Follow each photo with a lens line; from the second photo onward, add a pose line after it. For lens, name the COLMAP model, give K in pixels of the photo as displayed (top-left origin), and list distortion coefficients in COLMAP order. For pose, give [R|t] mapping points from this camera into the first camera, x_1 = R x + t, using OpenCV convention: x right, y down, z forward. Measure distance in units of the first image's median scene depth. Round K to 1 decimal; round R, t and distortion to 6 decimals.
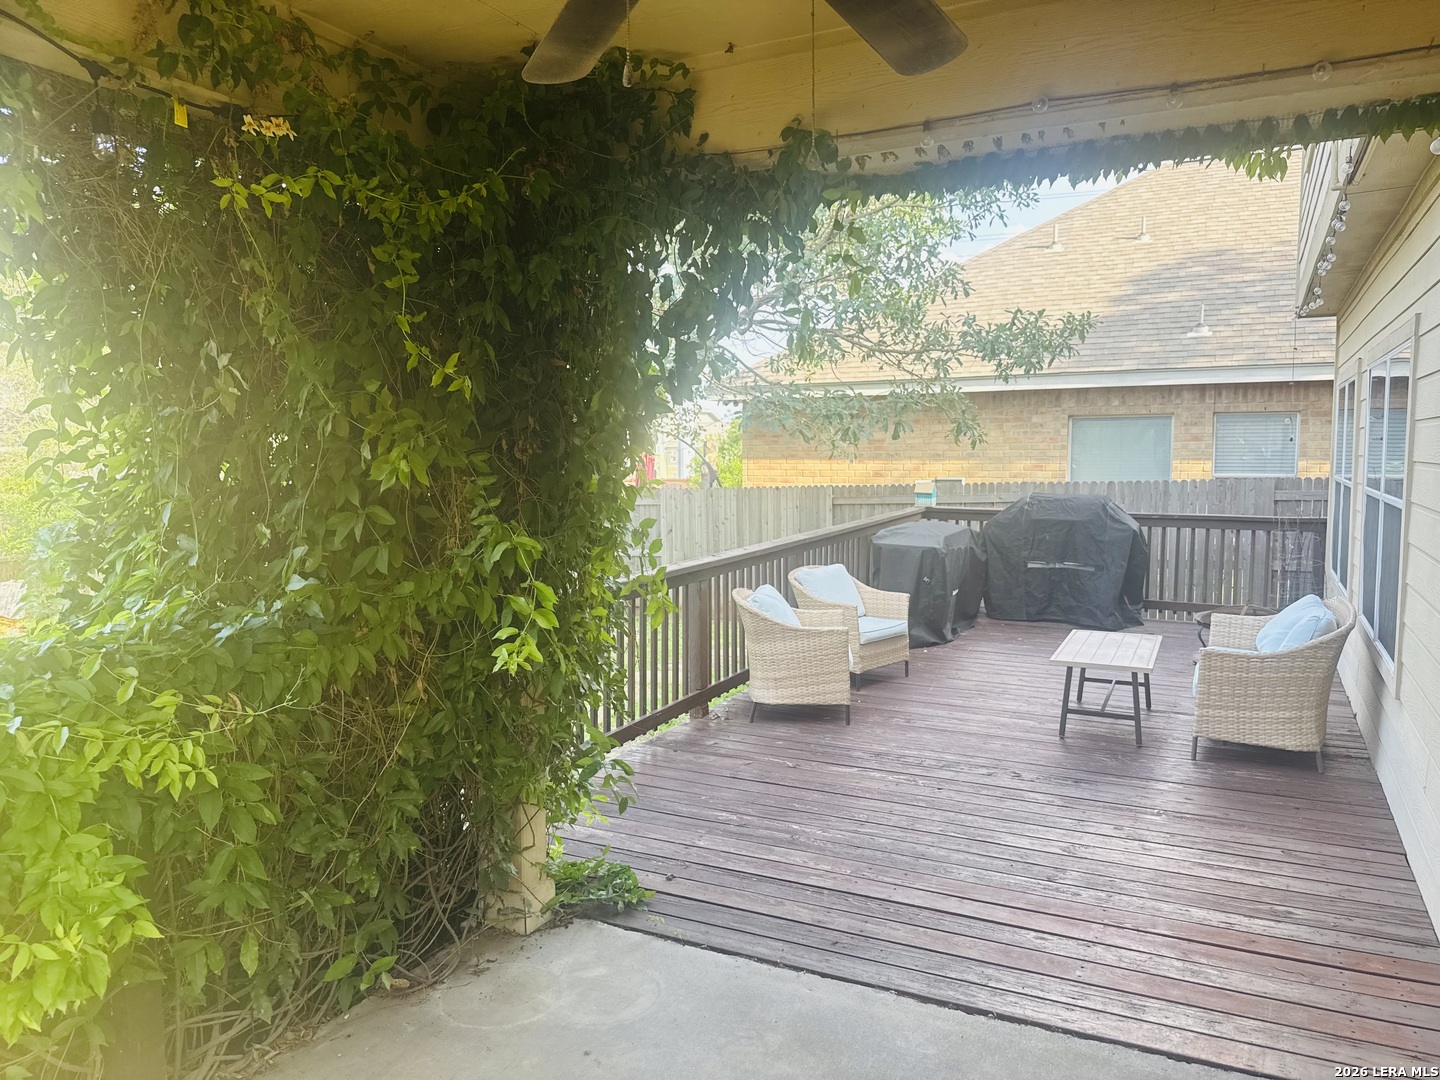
lens RADIAL K [[1036.6, 0, 719.8], [0, 1036.6, 546.1], [0, 0, 1]] dist [0.022824, -0.007891]
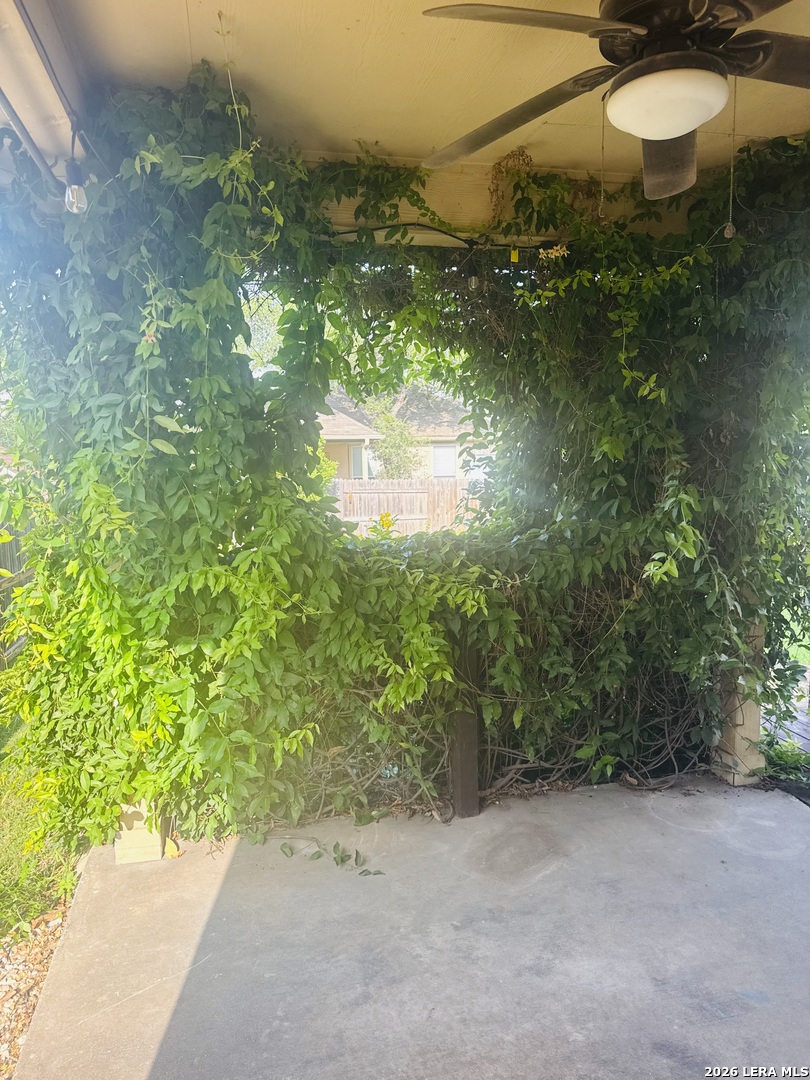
lens RADIAL K [[755.3, 0, 405.0], [0, 755.3, 540.0], [0, 0, 1]] dist [0.166496, -0.238933]
pose [[0.664714, 0.082428, -0.742537, 0.366919], [-0.062020, 0.996552, 0.055106, 0.019967], [0.744519, 0.009422, 0.667534, -0.037416]]
